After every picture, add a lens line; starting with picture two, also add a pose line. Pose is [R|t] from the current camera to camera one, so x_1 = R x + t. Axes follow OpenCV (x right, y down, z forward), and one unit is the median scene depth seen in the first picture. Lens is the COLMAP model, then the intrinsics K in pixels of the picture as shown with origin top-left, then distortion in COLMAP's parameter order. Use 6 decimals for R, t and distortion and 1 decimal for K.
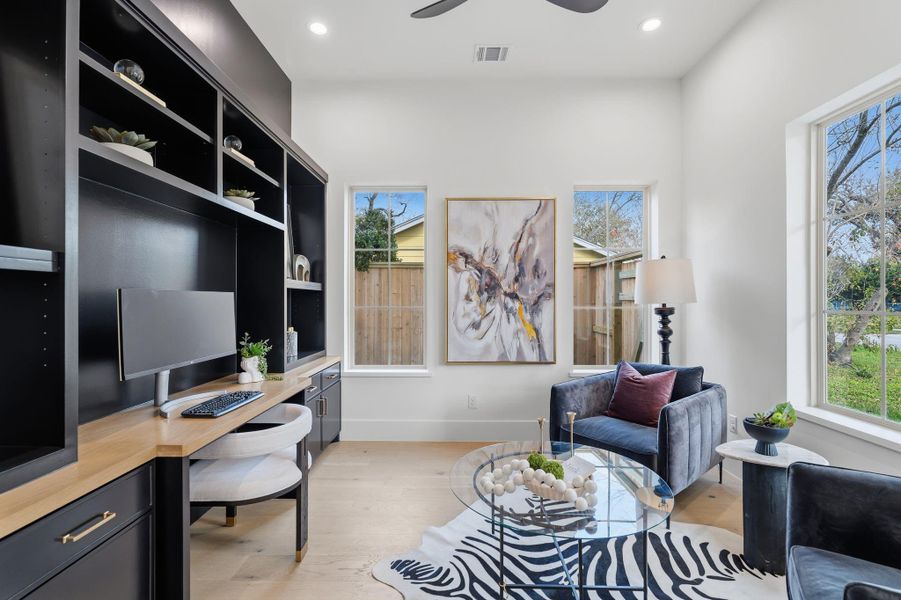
lens RADIAL K [[406.1, 0, 450.0], [0, 406.1, 299.9], [0, 0, 1]] dist [-0.000465, 0.000279]
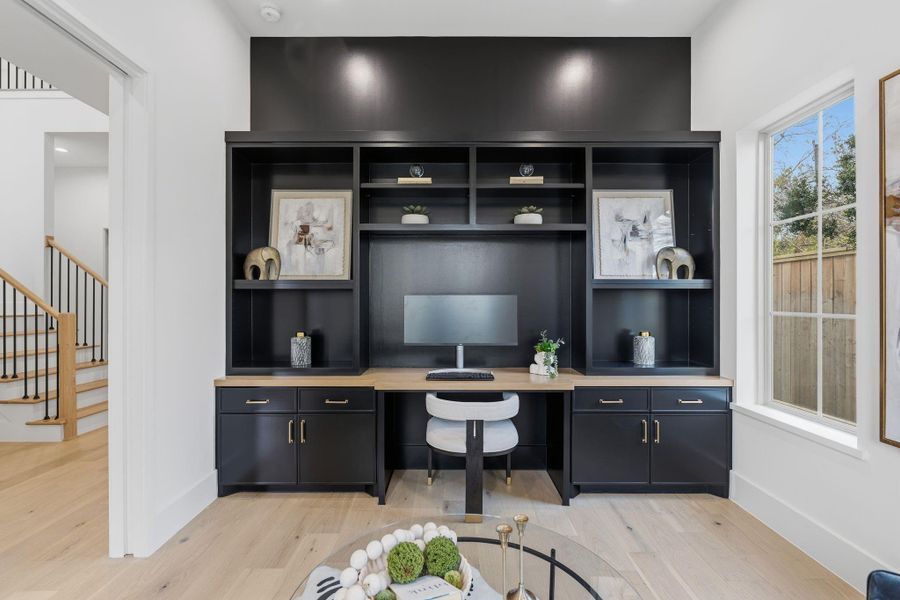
lens RADIAL K [[408.6, 0, 452.8], [0, 408.6, 296.8], [0, 0, 1]] dist [-0.004593, 0.002213]
pose [[0.010839, -0.005932, -0.999924, 0.467821], [0.000033, 0.999982, -0.005932, -0.003692], [0.999941, 0.000032, 0.010839, 0.540081]]
